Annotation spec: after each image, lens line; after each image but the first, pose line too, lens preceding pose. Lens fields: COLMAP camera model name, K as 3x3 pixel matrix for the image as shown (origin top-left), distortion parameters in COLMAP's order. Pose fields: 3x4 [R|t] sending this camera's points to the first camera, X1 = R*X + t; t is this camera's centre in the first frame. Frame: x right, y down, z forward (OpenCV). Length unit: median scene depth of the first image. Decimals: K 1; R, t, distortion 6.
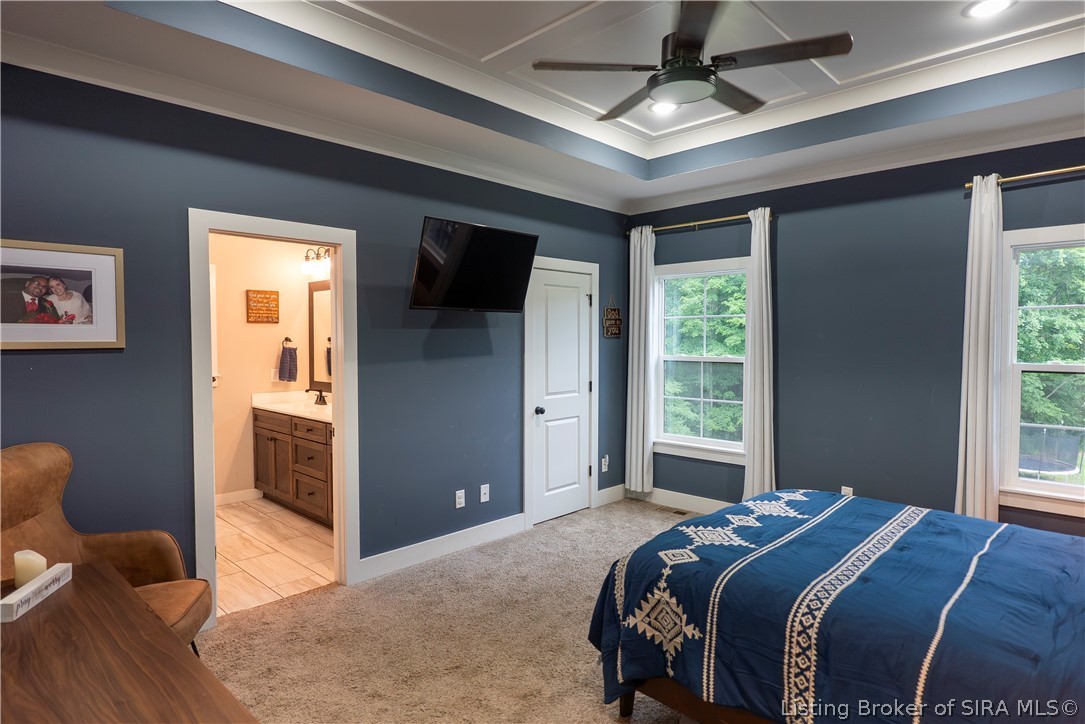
lens RADIAL K [[598.3, 0, 546.4], [0, 598.3, 365.3], [0, 0, 1]] dist [-0.005526, 0.000750]
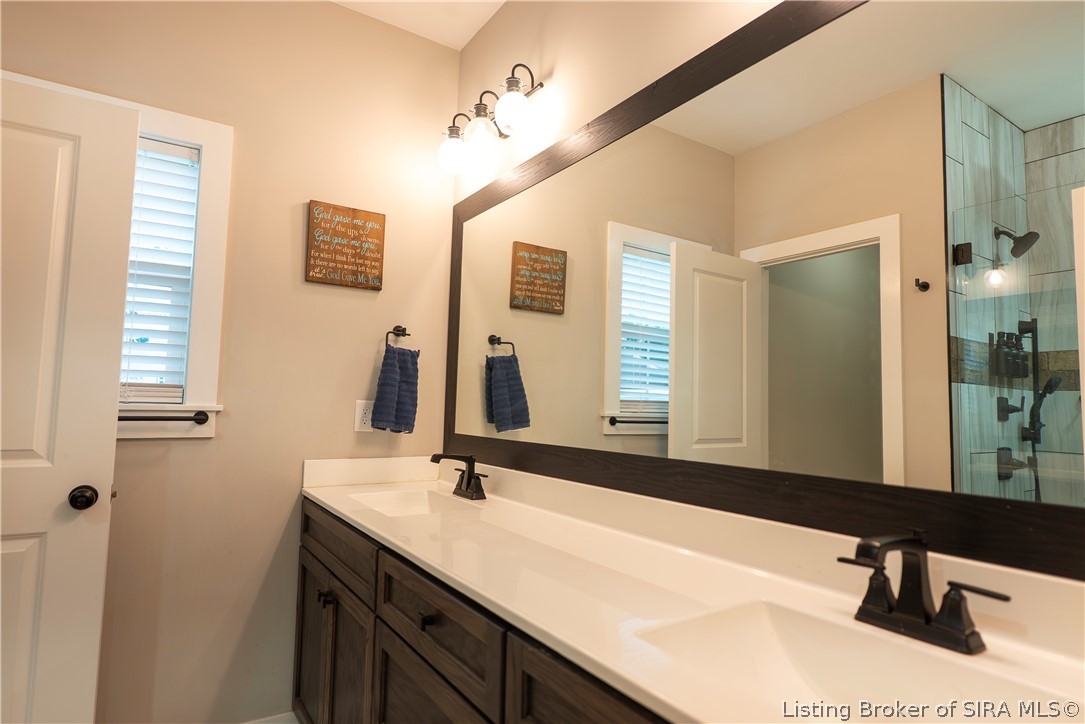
lens RADIAL K [[598.3, 0, 543.2], [0, 598.3, 360.7], [0, 0, 1]] dist [-0.005526, 0.000750]
pose [[0.975511, 0.001689, -0.219944, -0.248523], [-0.029014, 0.992221, -0.121064, 0.025045], [0.218028, 0.124481, 0.967971, 0.633266]]
